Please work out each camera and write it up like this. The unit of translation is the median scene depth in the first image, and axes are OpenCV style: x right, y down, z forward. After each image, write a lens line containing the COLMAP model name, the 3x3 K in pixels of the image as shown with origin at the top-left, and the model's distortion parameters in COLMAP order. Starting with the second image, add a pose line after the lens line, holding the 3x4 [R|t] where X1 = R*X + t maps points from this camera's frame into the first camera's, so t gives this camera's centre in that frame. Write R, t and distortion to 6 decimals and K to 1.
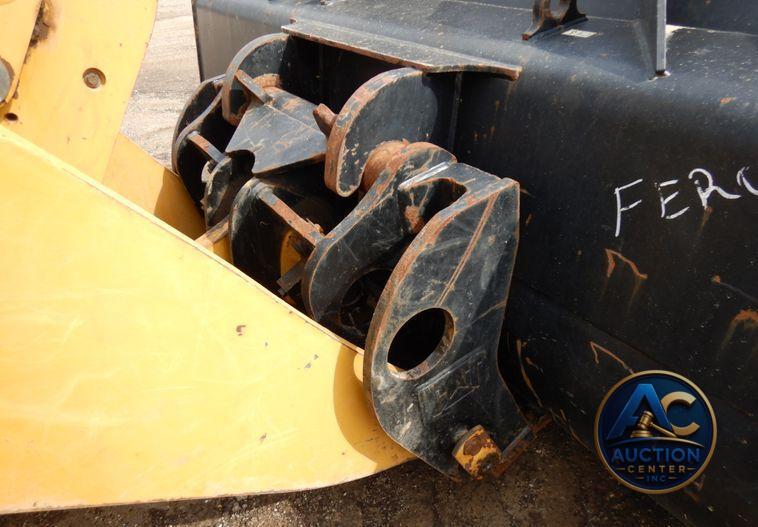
lens RADIAL K [[531.0, 0, 368.7], [0, 531.0, 277.1], [0, 0, 1]] dist [0.011138, -0.011907]
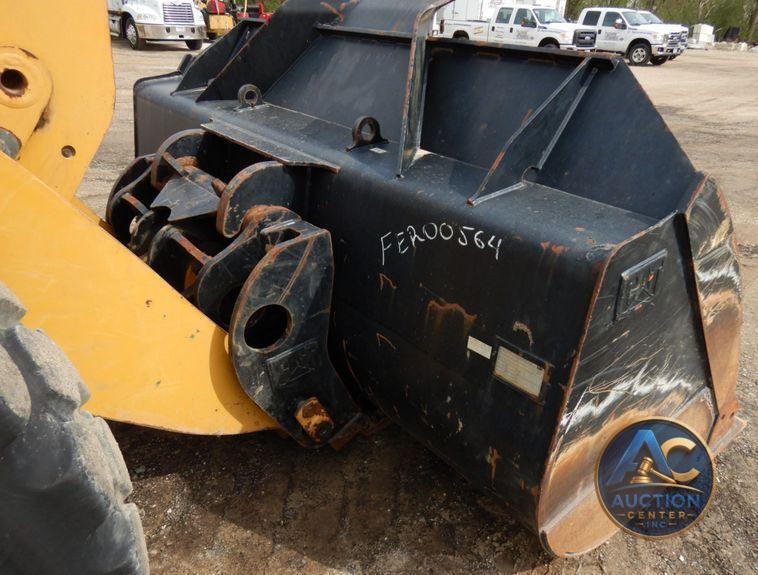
lens RADIAL K [[586.7, 0, 407.7], [0, 586.7, 301.5], [0, 0, 1]] dist [0.000652, -0.001785]
pose [[0.987112, 0.048710, 0.152435, 0.225087], [-0.027638, 0.990128, -0.137414, 0.259838], [-0.157623, 0.131430, 0.978714, -0.746957]]
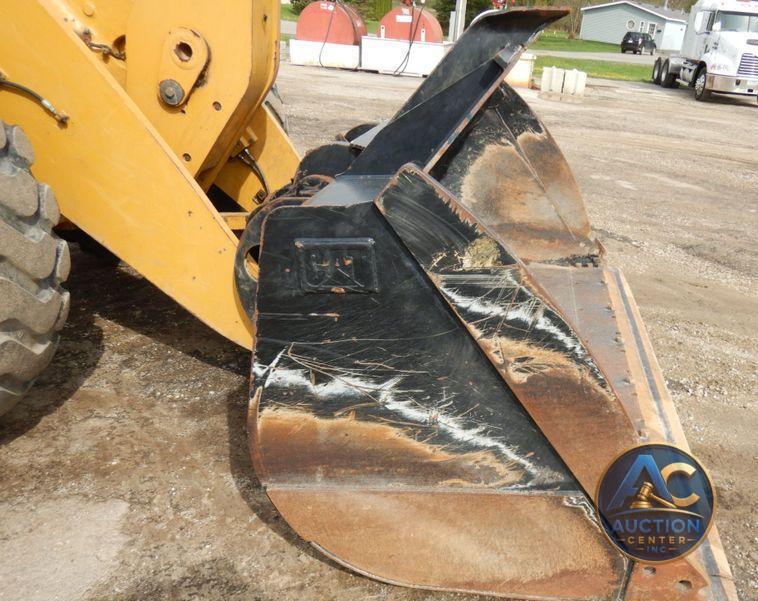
lens RADIAL K [[686.1, 0, 497.4], [0, 686.1, 357.5], [0, 0, 1]] dist [0.004860, -0.003037]
pose [[0.774532, 0.388384, -0.499257, 2.000201], [-0.459470, 0.887919, -0.022074, 0.085457], [0.434727, 0.246490, 0.866173, -0.668171]]
